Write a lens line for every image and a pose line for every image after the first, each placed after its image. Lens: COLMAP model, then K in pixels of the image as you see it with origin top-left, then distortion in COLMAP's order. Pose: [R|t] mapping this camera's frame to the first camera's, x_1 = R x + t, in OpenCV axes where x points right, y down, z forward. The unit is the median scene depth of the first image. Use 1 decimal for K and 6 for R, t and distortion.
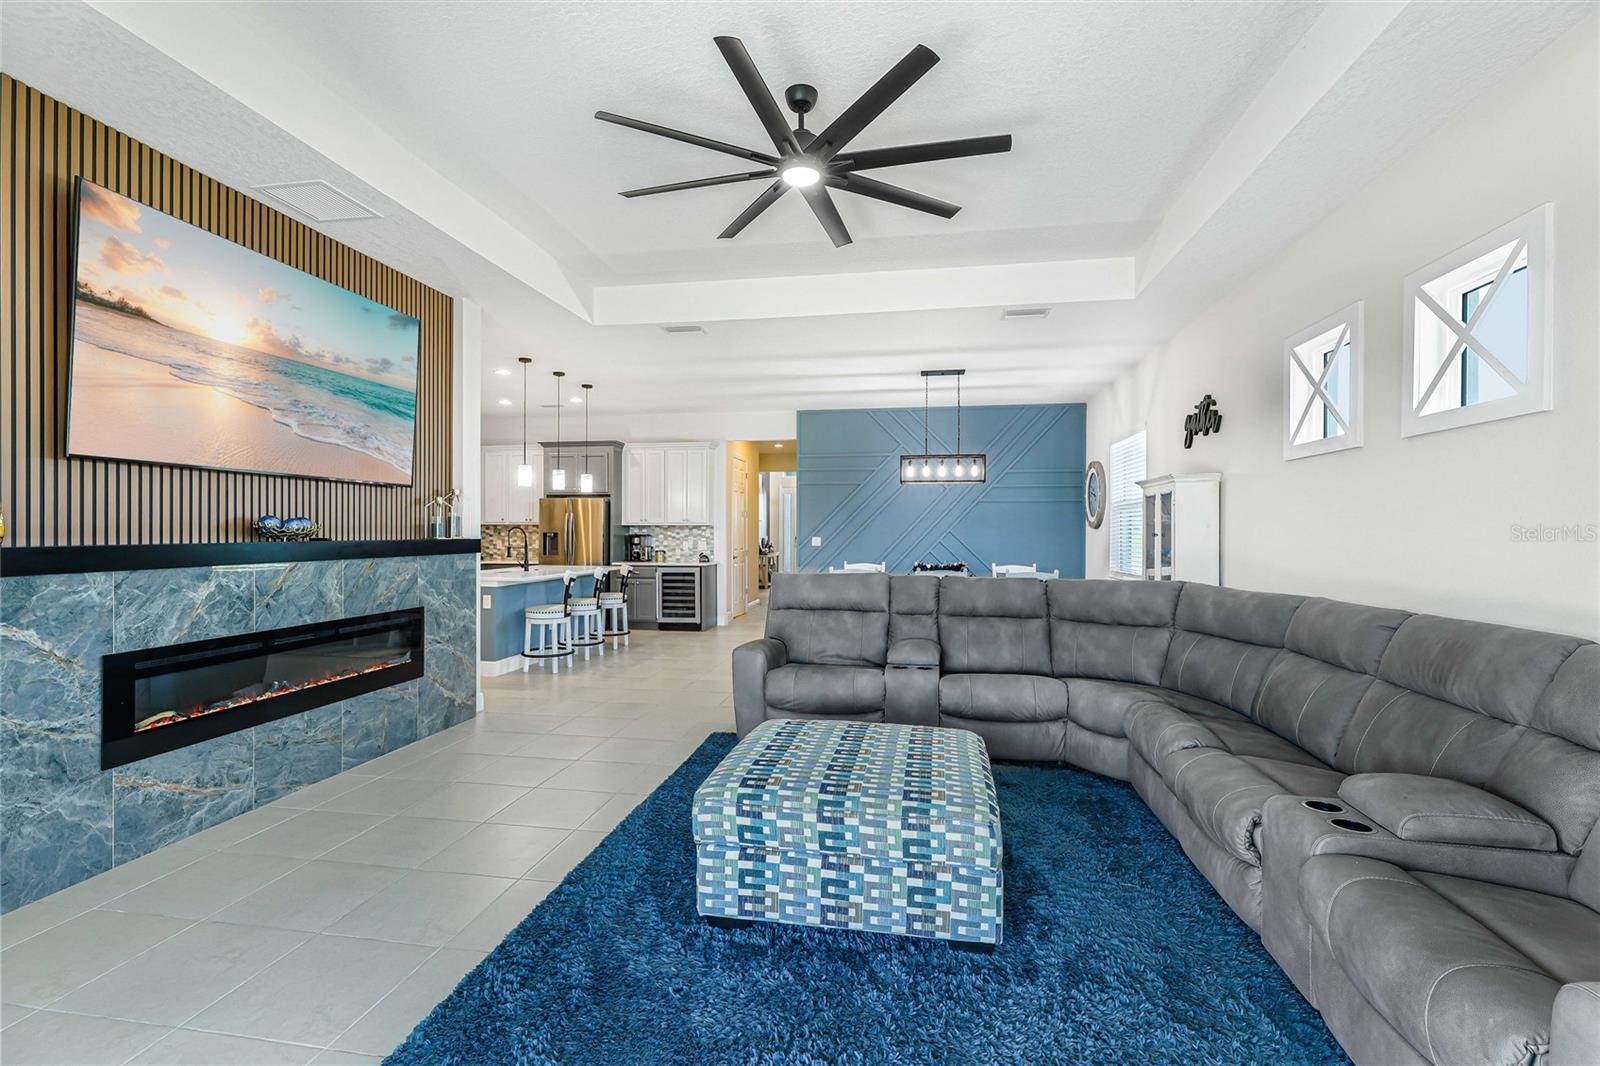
lens RADIAL K [[727.0, 0, 795.0], [0, 727.0, 525.2], [0, 0, 1]] dist [0.002067, 0.000282]
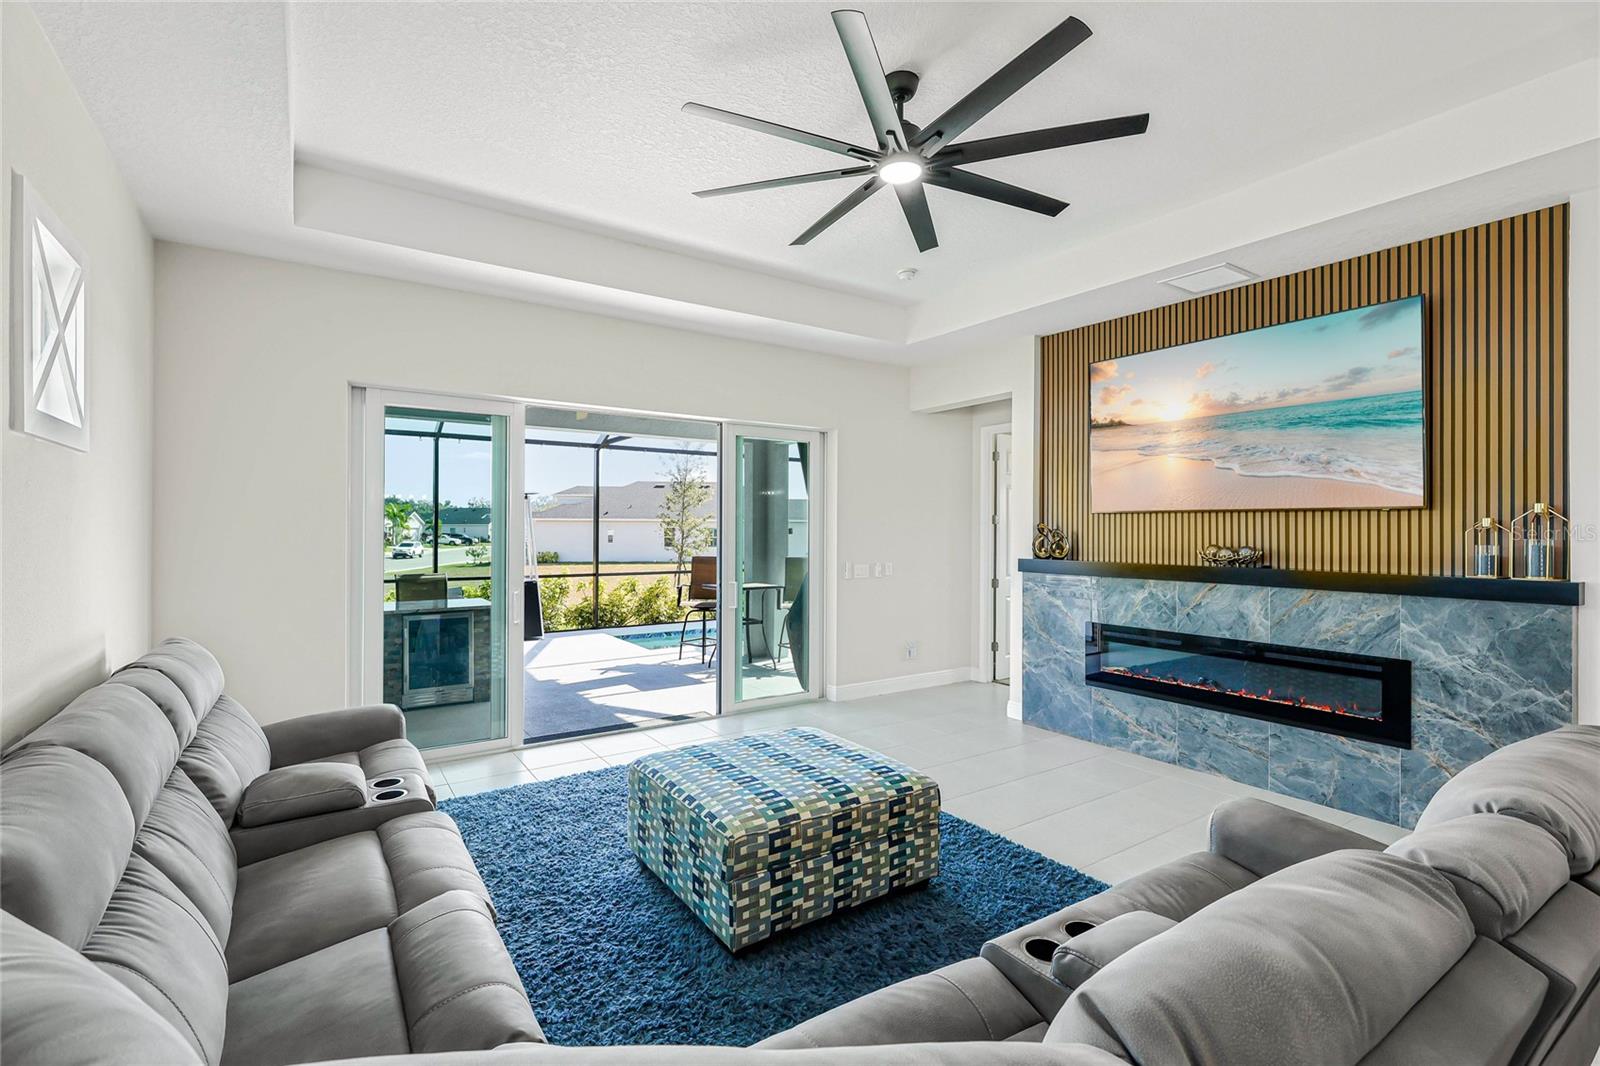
lens RADIAL K [[727.0, 0, 799.5], [0, 727.0, 537.6], [0, 0, 1]] dist [0.002067, 0.000282]
pose [[-0.720841, -0.009336, -0.693037, 0.543144], [-0.010978, 0.999938, -0.002052, -0.013045], [0.693013, 0.006129, -0.720899, 1.179463]]
